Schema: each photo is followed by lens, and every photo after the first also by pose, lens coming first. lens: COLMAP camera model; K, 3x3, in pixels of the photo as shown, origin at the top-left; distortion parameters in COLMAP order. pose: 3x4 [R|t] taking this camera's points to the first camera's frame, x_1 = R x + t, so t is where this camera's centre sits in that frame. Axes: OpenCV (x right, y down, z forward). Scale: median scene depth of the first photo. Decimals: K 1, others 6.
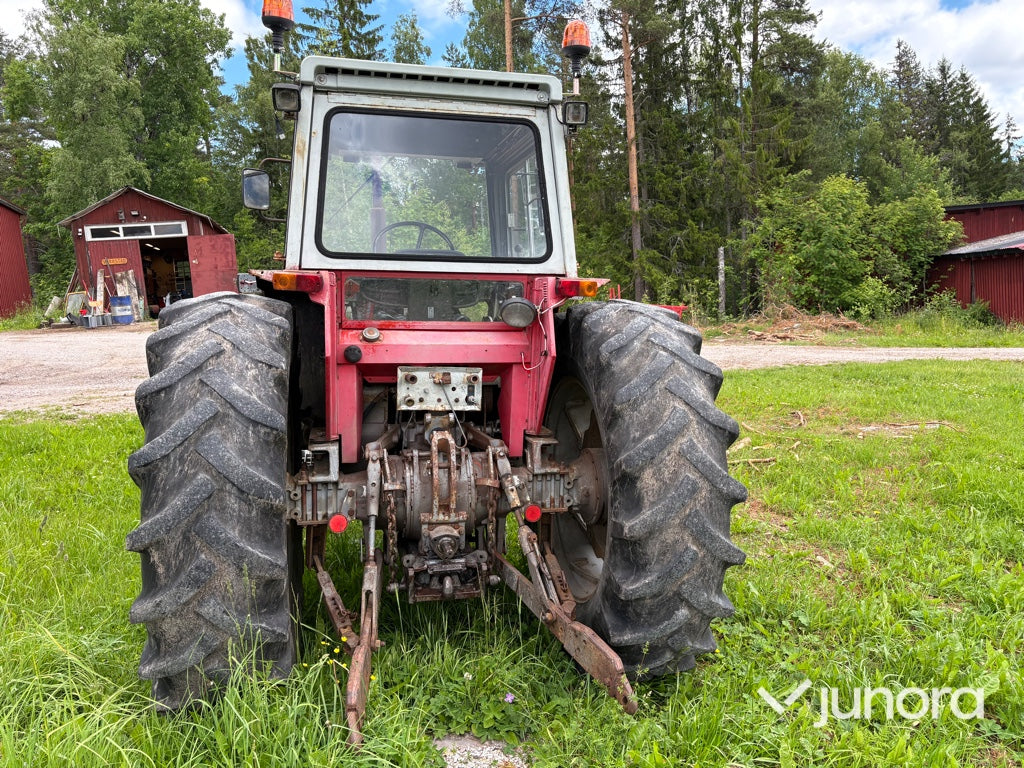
lens RADIAL K [[776.9, 0, 507.6], [0, 776.9, 381.8], [0, 0, 1]] dist [0.049473, -0.052838]
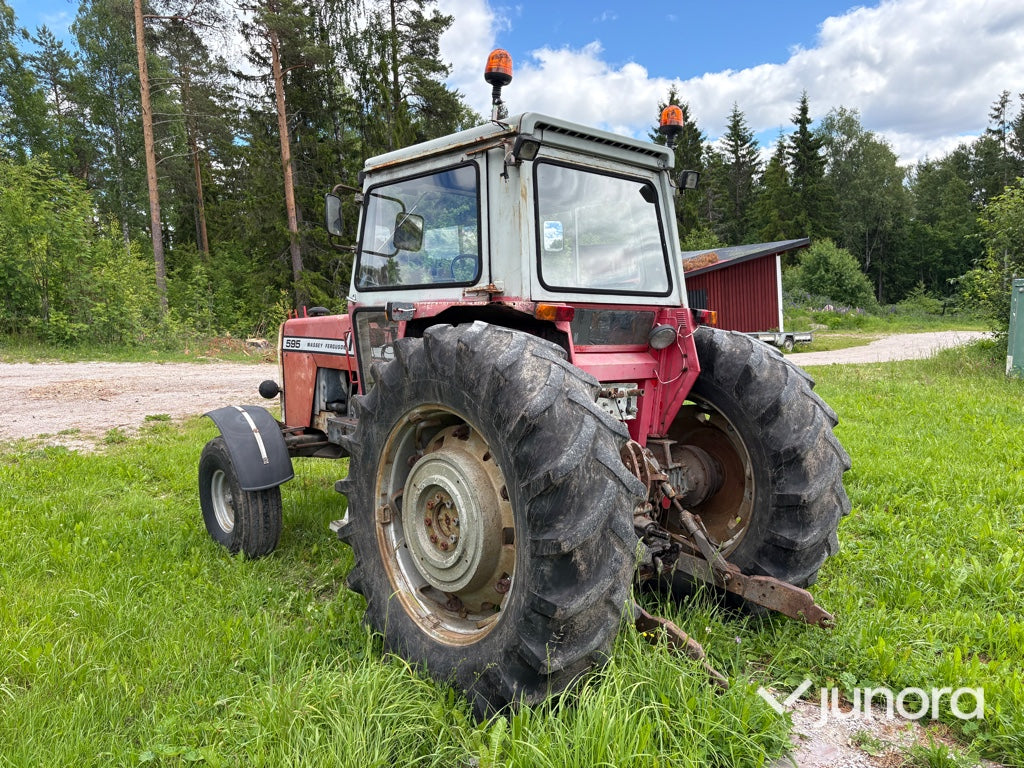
lens RADIAL K [[776.9, 0, 514.4], [0, 776.9, 380.1], [0, 0, 1]] dist [0.049473, -0.052838]
pose [[0.876591, -0.031655, 0.480193, -0.802207], [0.045768, 0.998795, -0.017707, -0.010598], [-0.479054, 0.037499, 0.876984, 0.038408]]
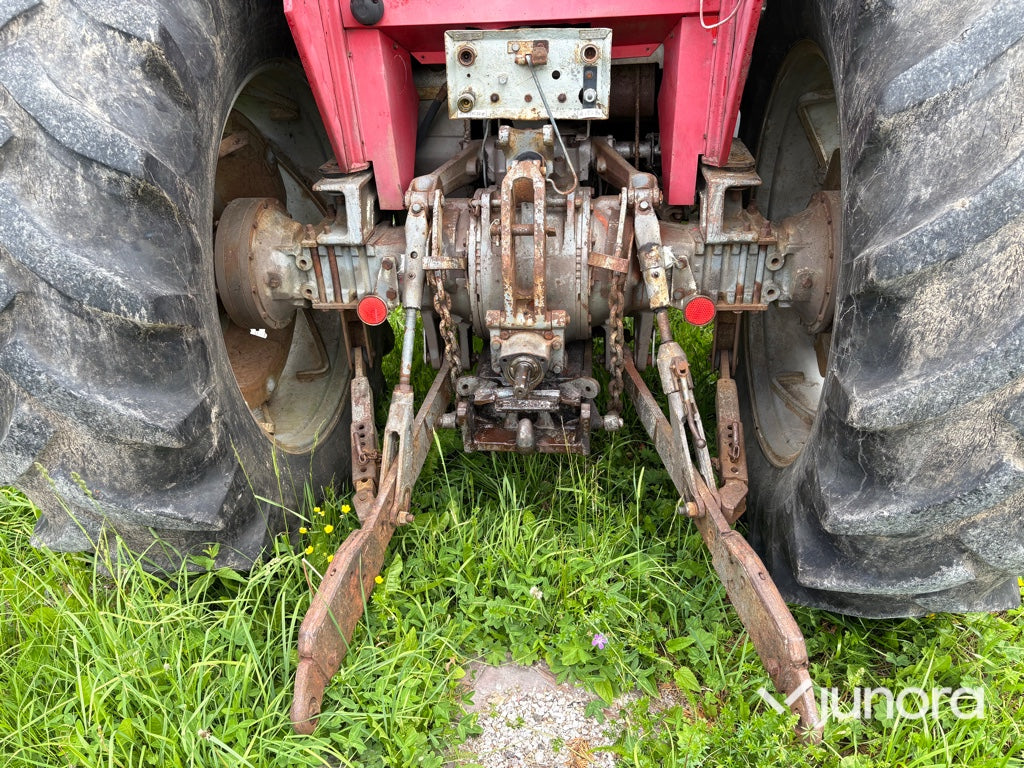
lens RADIAL K [[776.9, 0, 509.3], [0, 776.9, 392.4], [0, 0, 1]] dist [0.049473, -0.052838]
pose [[0.945019, 0.111319, -0.307485, 0.086876], [0.021162, 0.917489, 0.397199, -0.004401], [0.326329, -0.381867, 0.864689, 0.469047]]
